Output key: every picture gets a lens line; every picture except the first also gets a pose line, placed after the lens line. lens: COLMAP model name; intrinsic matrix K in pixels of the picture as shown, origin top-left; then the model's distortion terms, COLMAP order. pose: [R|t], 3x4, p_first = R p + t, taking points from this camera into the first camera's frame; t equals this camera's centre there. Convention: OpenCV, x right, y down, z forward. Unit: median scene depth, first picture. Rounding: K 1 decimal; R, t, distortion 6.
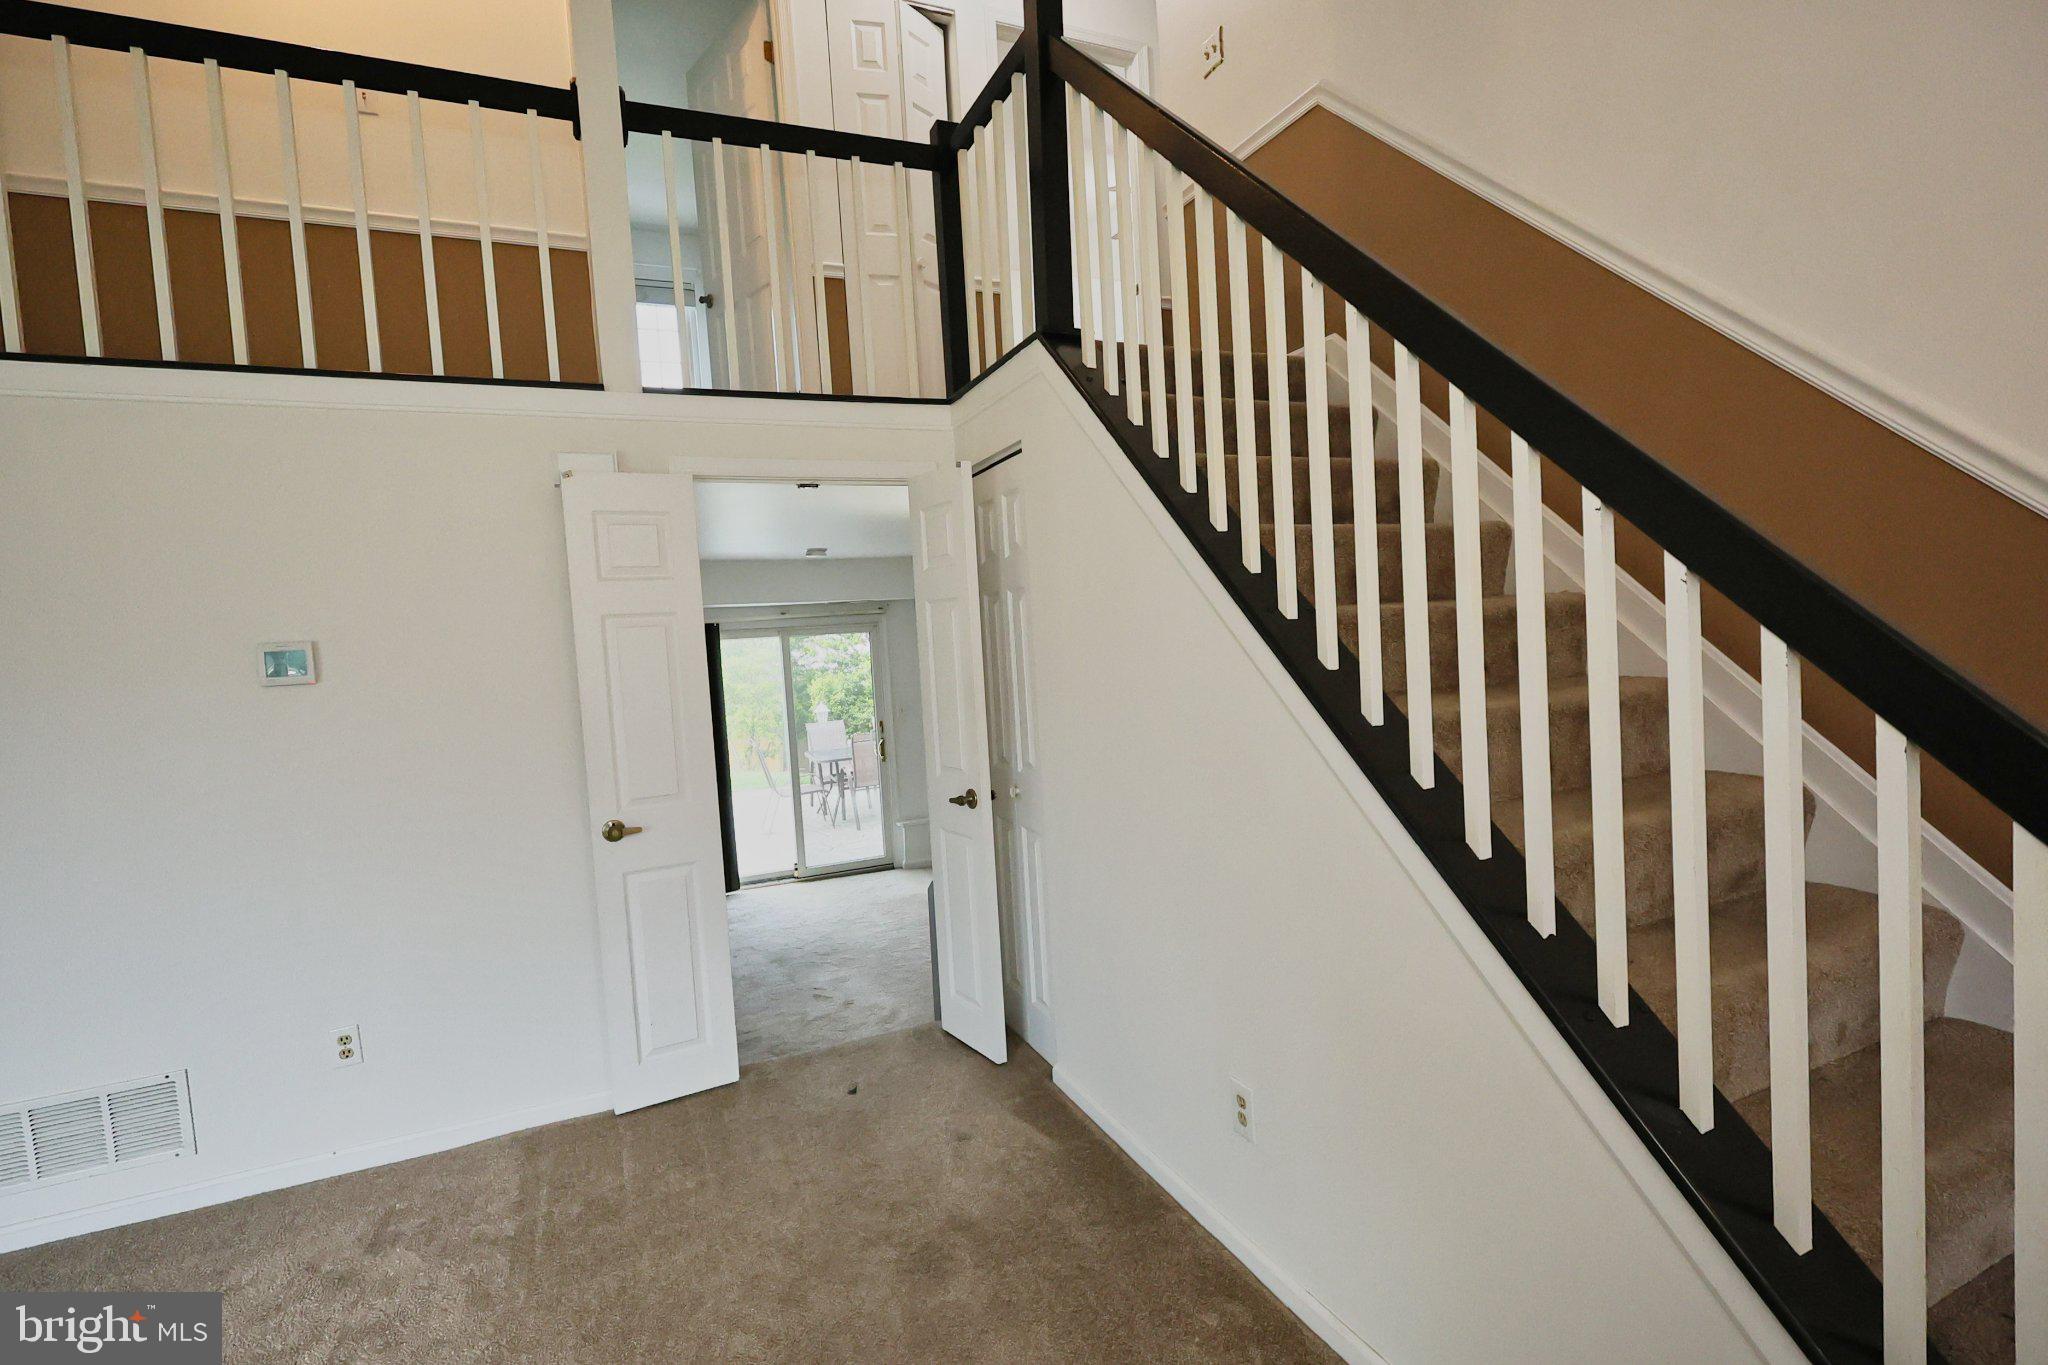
lens RADIAL K [[938.6, 0, 1031.3], [0, 938.6, 686.5], [0, 0, 1]] dist [-0.004707, 0.001593]
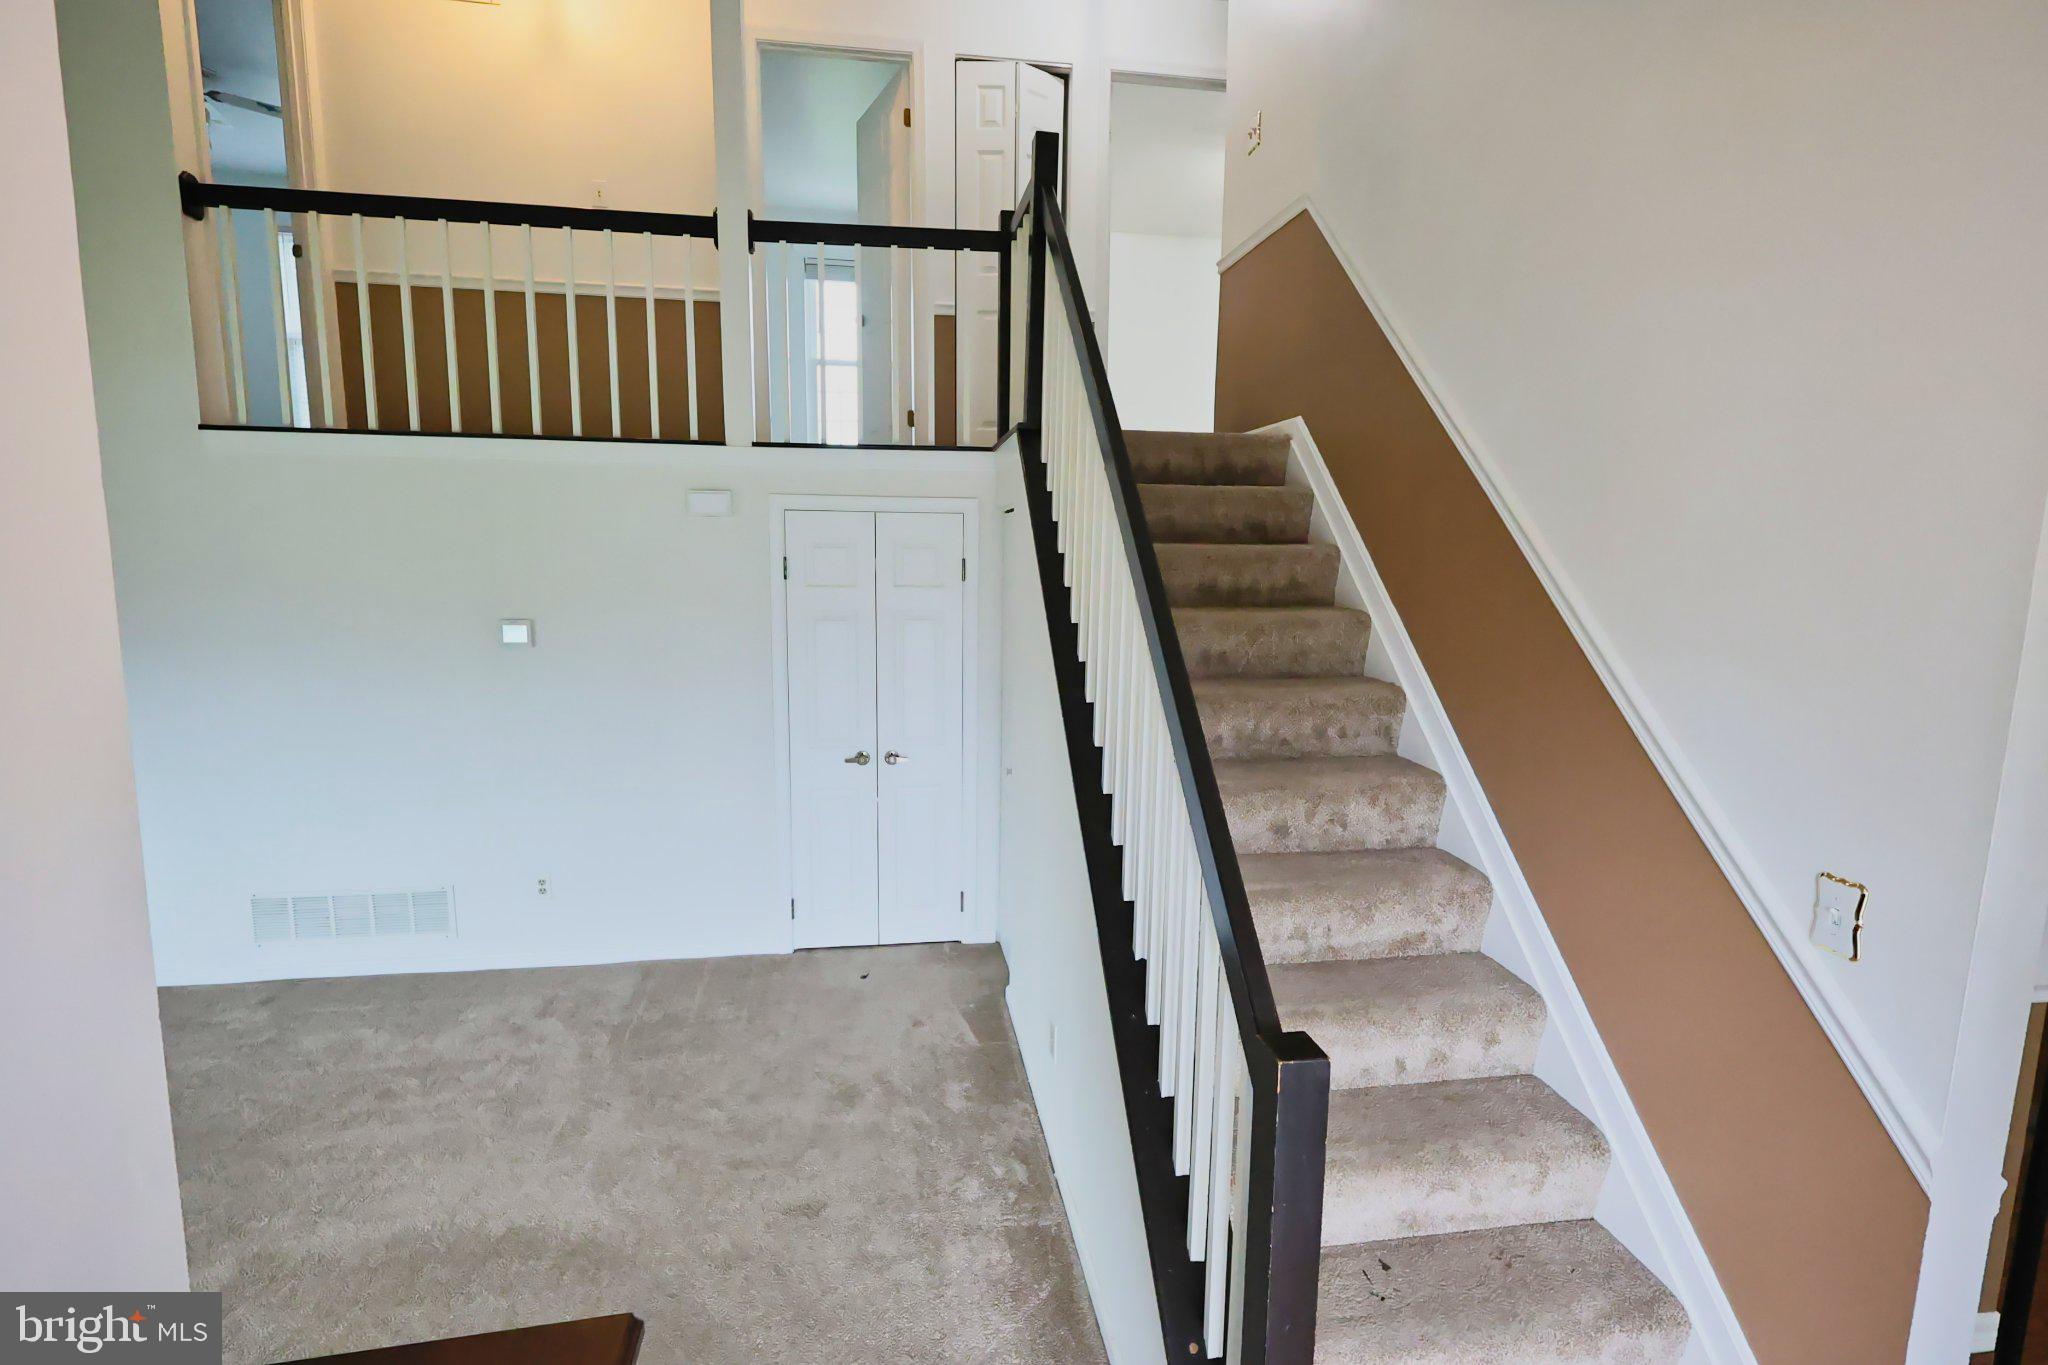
lens RADIAL K [[935.2, 0, 1029.0], [0, 935.2, 686.0], [0, 0, 1]] dist [-0.000224, -0.000068]
pose [[0.963090, 0.108246, -0.246454, 0.385614], [-0.084844, 0.990983, 0.103700, -0.170576], [0.255457, -0.078962, 0.963591, -0.247530]]
